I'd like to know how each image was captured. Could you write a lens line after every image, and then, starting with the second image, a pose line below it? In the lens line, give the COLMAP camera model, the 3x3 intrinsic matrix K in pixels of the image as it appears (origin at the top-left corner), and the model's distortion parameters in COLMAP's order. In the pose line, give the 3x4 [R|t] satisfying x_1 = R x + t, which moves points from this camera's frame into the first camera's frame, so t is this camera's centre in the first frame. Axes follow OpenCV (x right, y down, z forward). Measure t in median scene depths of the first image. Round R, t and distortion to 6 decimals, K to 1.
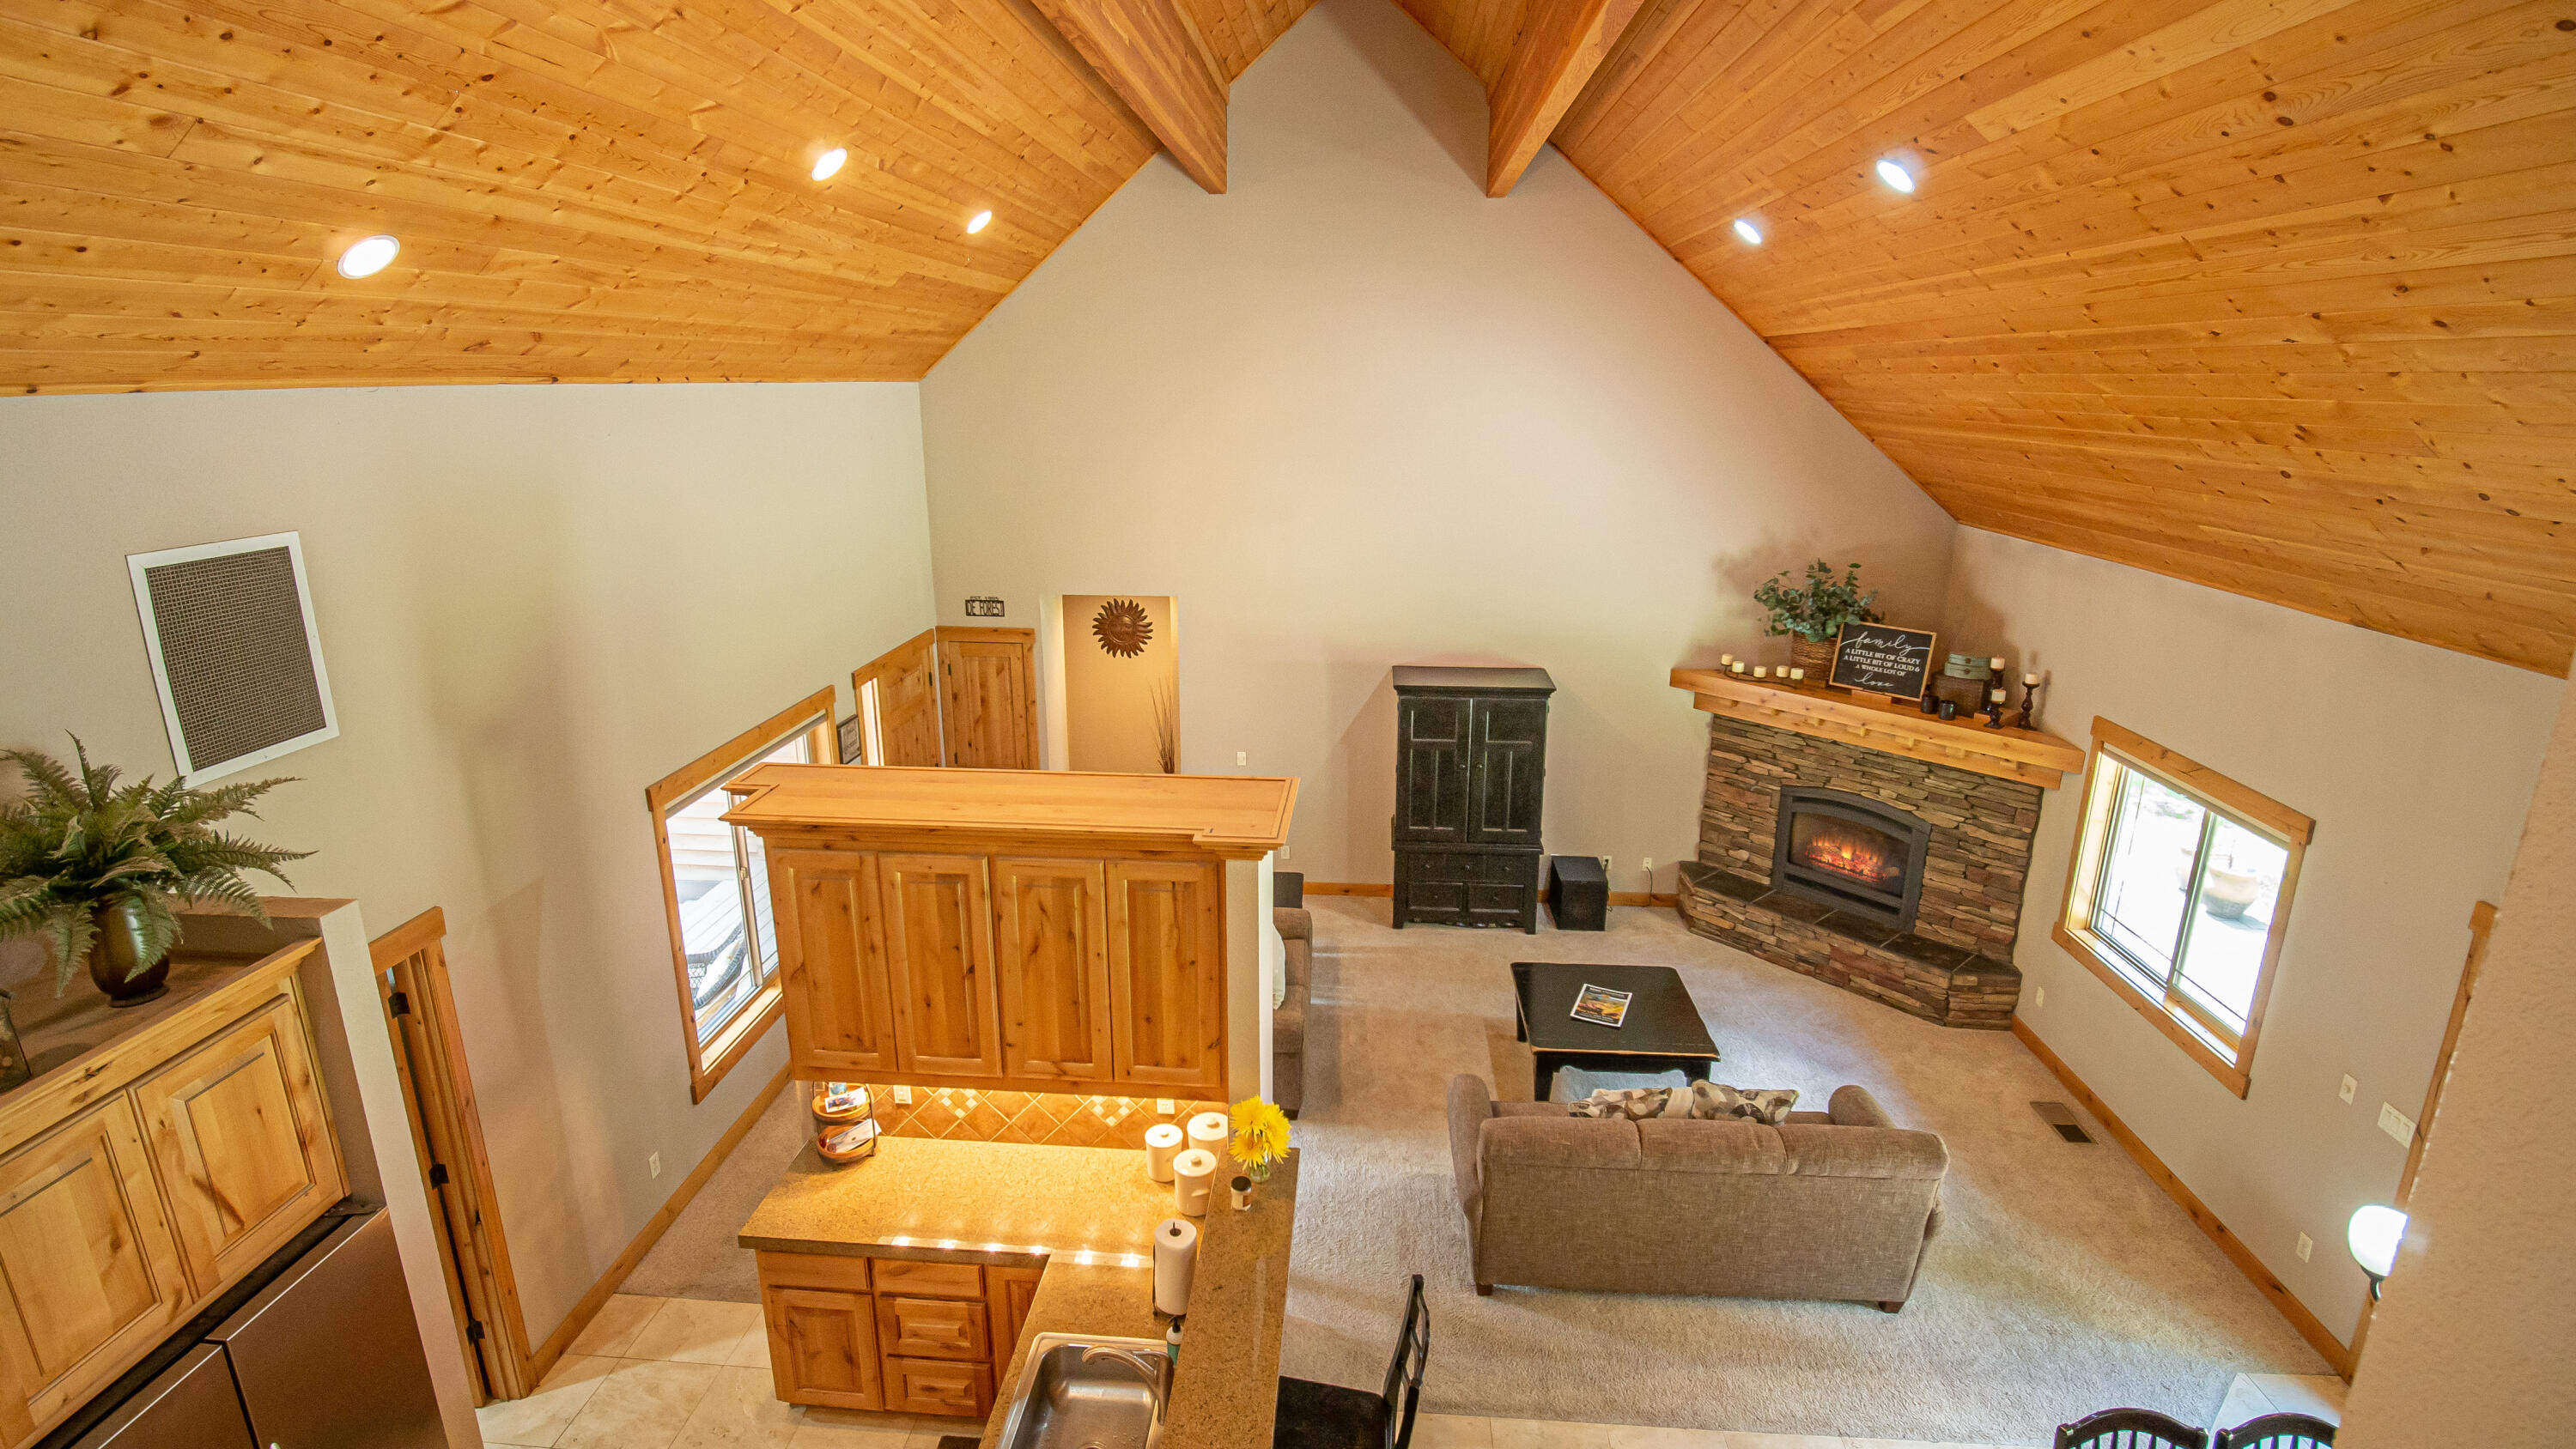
lens RADIAL K [[1196.0, 0, 1281.8], [0, 1196.0, 702.9], [0, 0, 1]] dist [-0.017405, -0.001099]
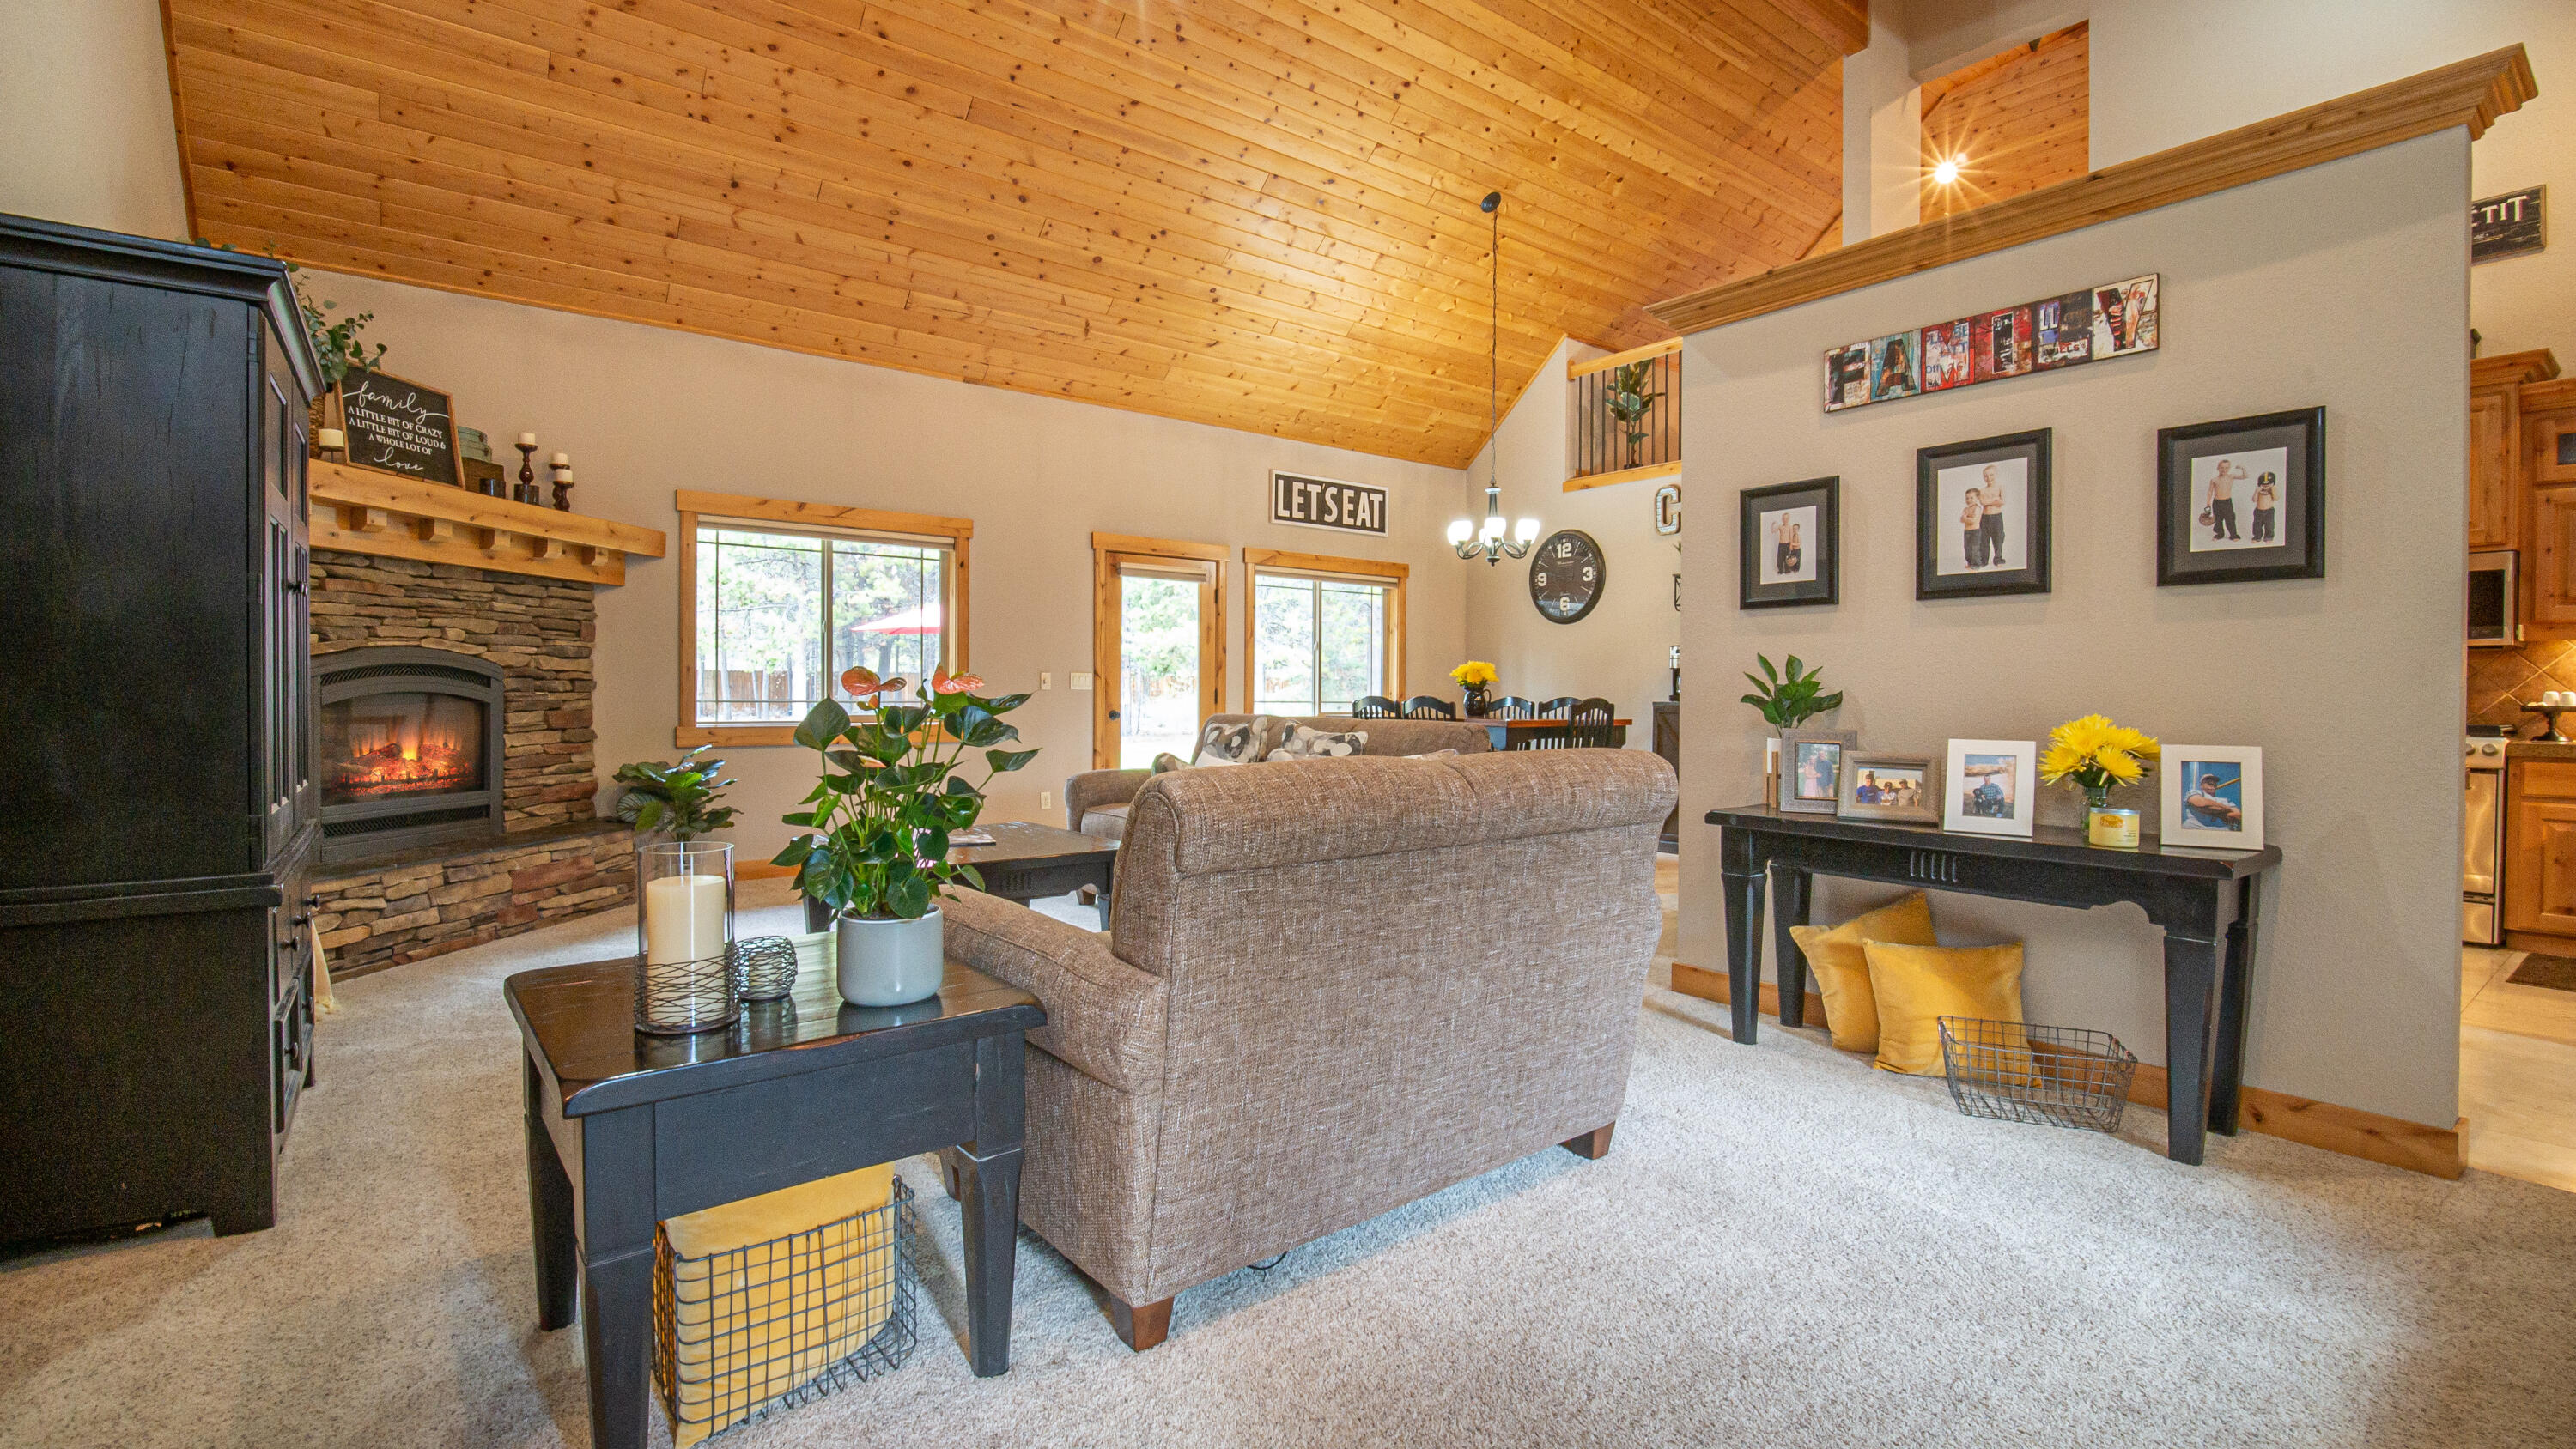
lens RADIAL K [[1151.2, 0, 1298.2], [0, 1151.2, 706.3], [0, 0, 1]] dist [-0.011583, -0.003830]
pose [[-0.677867, -0.012310, 0.735081, -0.281062], [0.186737, 0.964185, 0.188350, 0.084127], [-0.711073, 0.264943, -0.651291, 1.110702]]
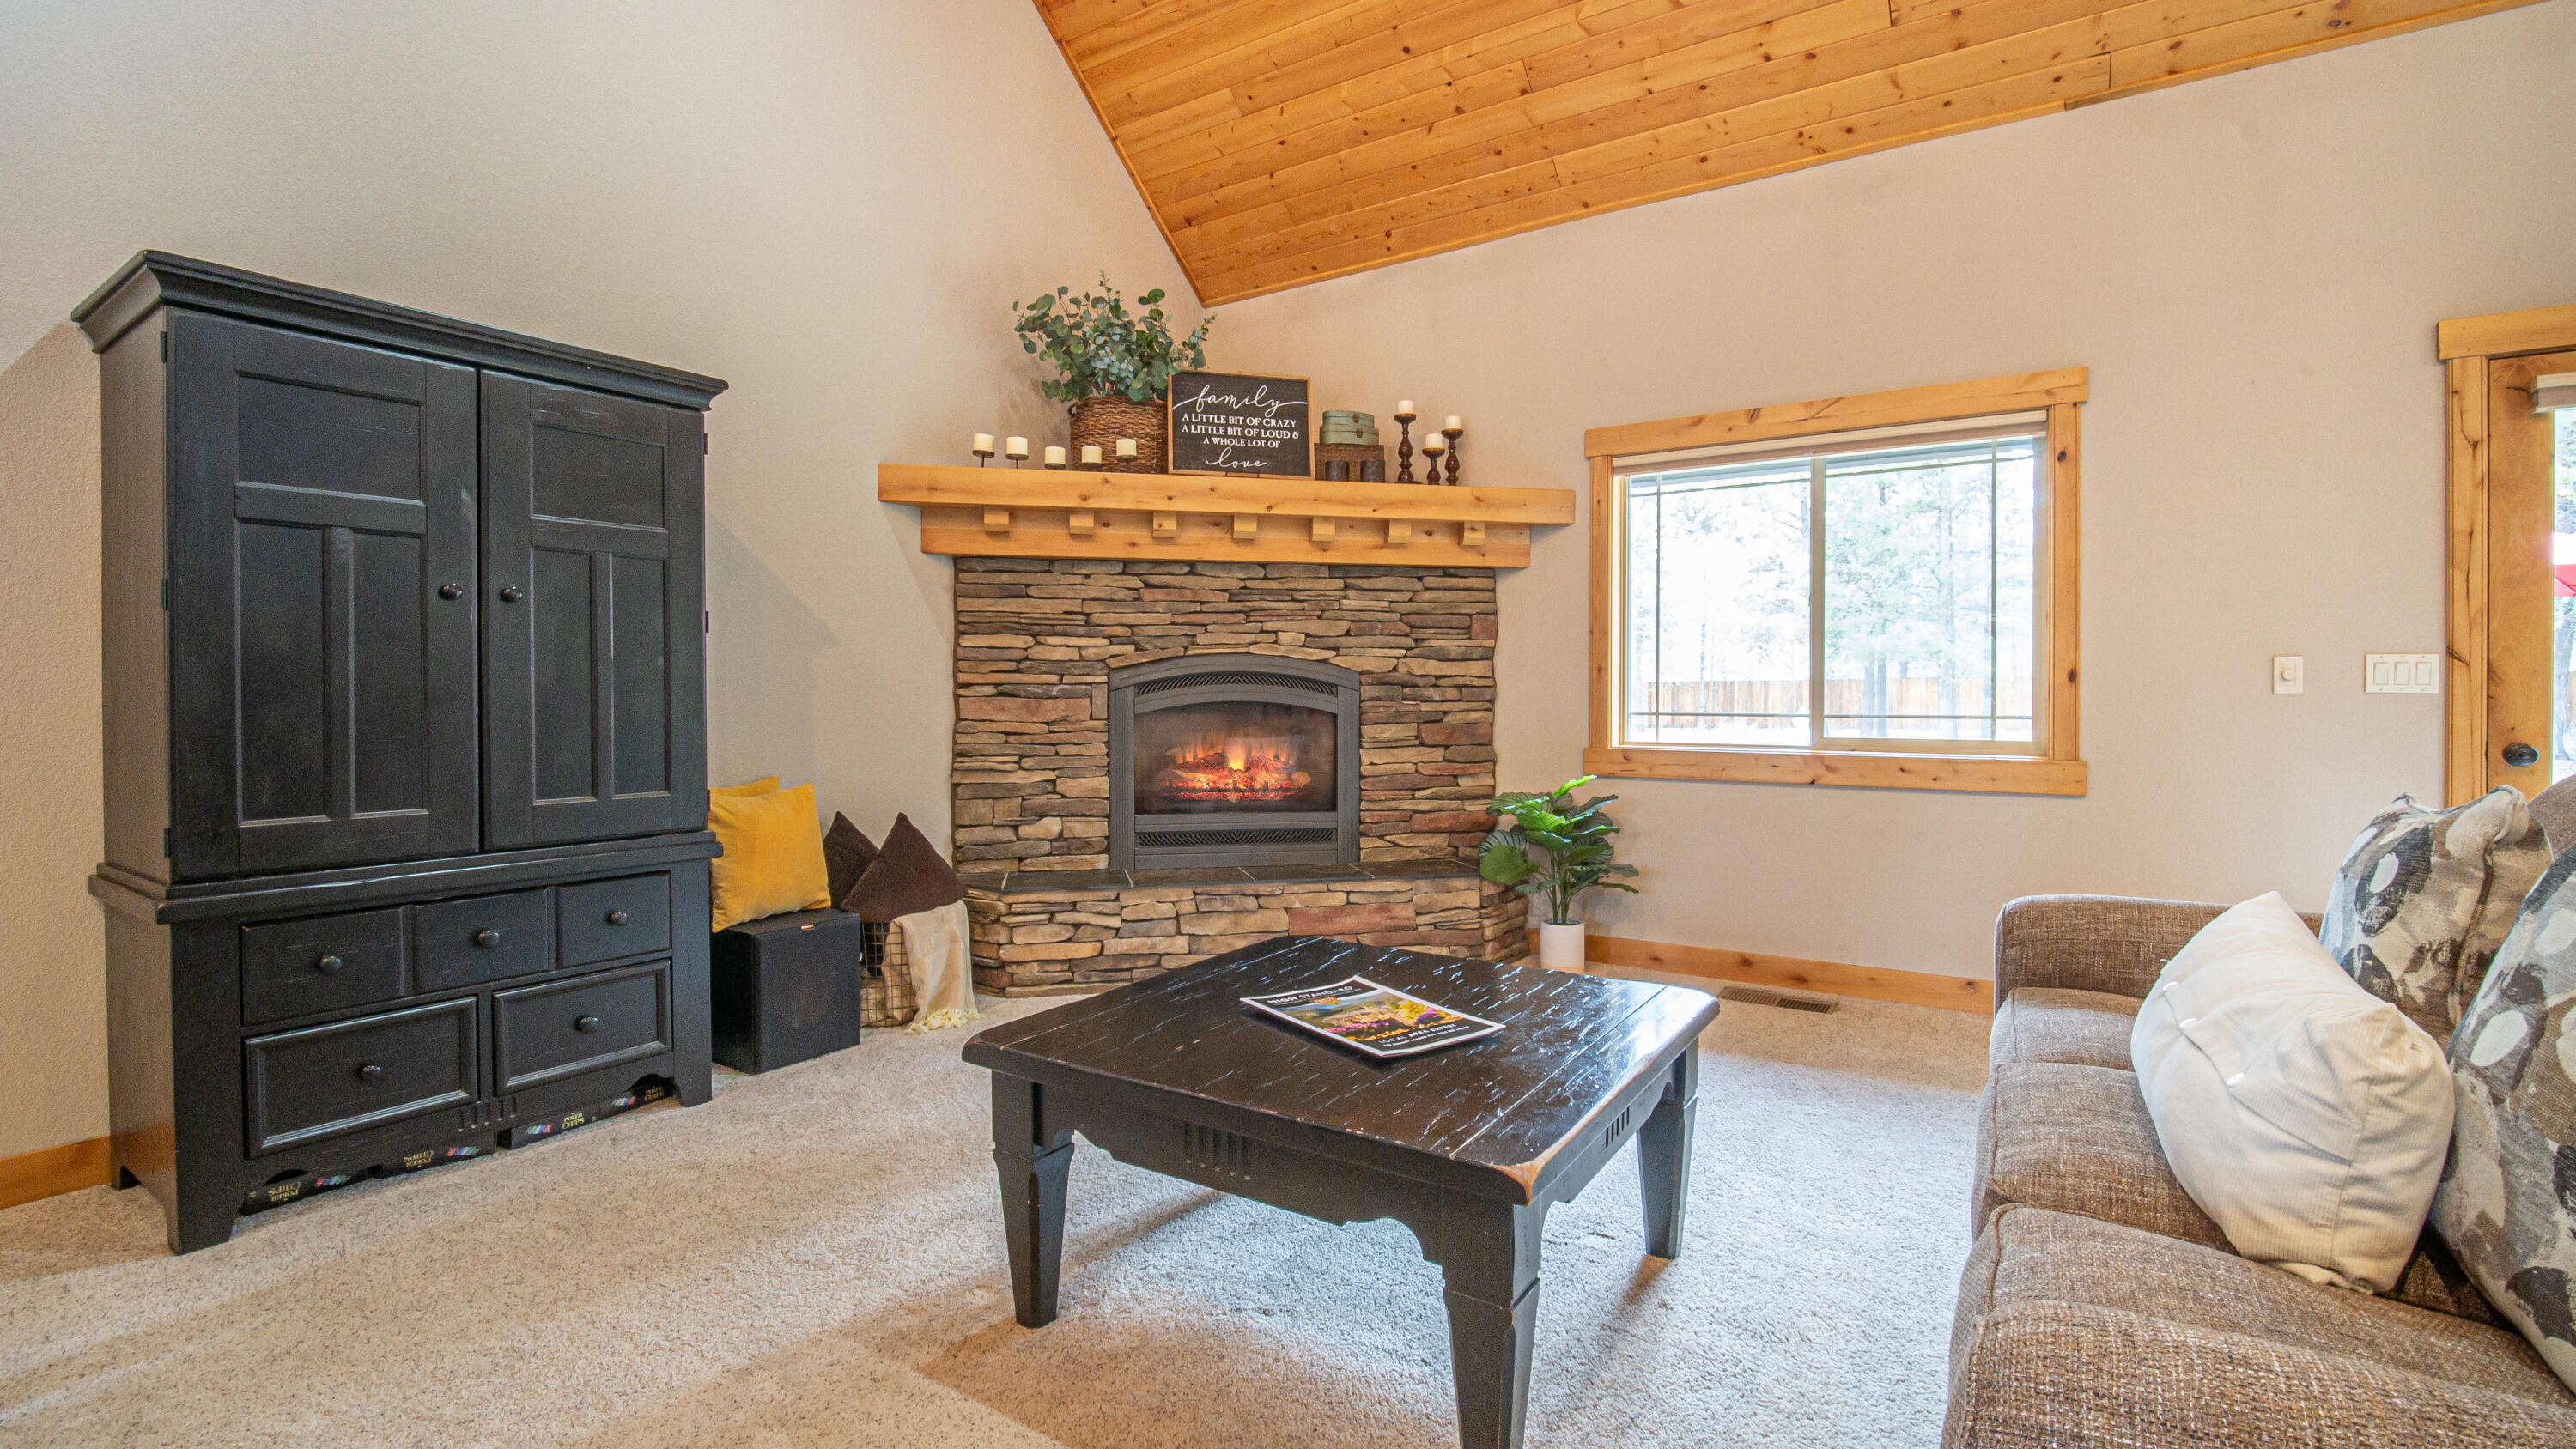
lens RADIAL K [[1151.2, 0, 1276.0], [0, 1151.2, 708.5], [0, 0, 1]] dist [-0.011583, -0.003830]
pose [[0.491262, -0.007179, 0.870982, -0.004237], [0.228415, 0.966031, -0.120871, 0.182567], [-0.840528, 0.258325, 0.476215, 0.750830]]
